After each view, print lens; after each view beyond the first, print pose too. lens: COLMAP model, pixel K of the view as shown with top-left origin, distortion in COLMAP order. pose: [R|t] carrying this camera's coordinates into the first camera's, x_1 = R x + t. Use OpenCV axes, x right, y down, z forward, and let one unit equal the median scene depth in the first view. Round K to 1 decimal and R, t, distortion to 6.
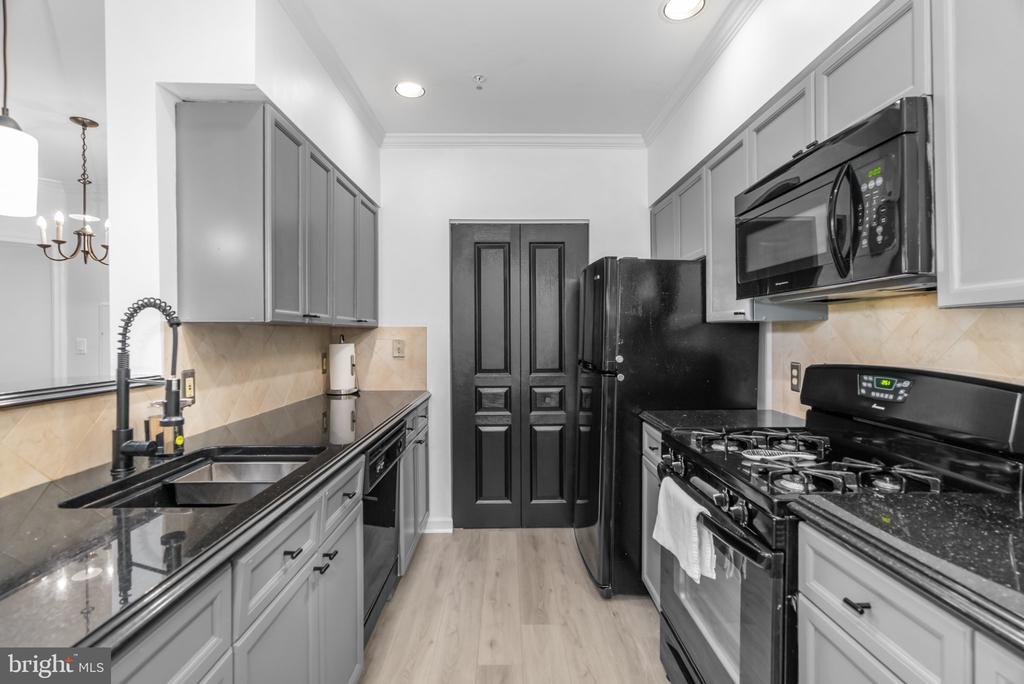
lens RADIAL K [[471.2, 0, 509.2], [0, 471.2, 334.0], [0, 0, 1]] dist [-0.004488, -0.001099]
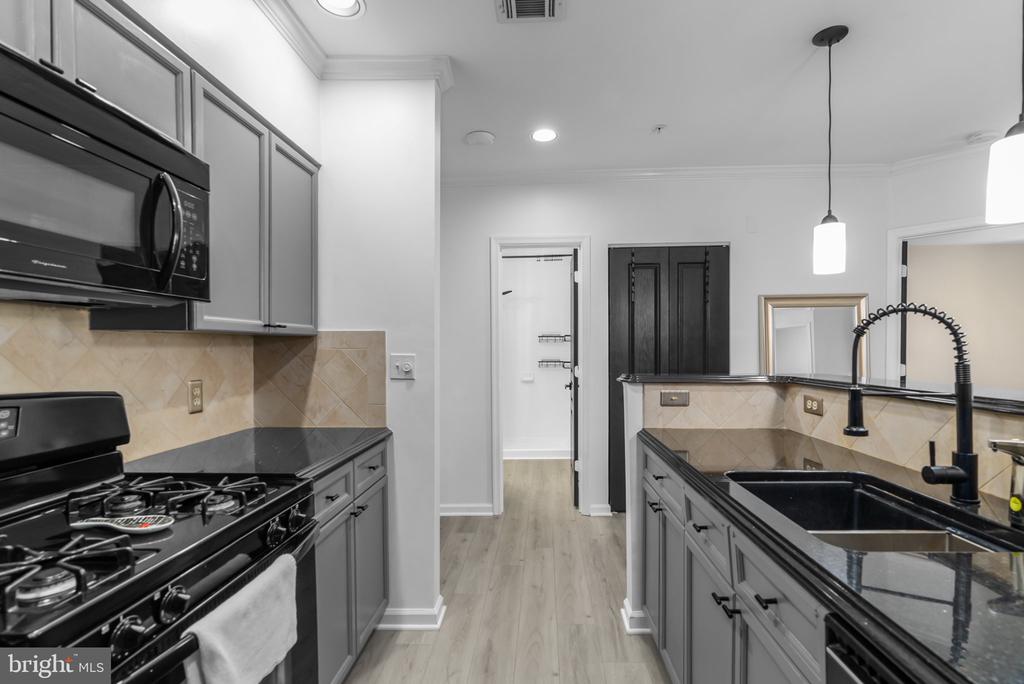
lens RADIAL K [[471.2, 0, 509.2], [0, 471.2, 334.0], [0, 0, 1]] dist [-0.004488, -0.001099]
pose [[-0.997220, 0.011481, 0.073622, -0.055821], [0.009274, 0.999499, -0.030247, 0.003043], [-0.073932, -0.029480, -0.996827, 1.958121]]
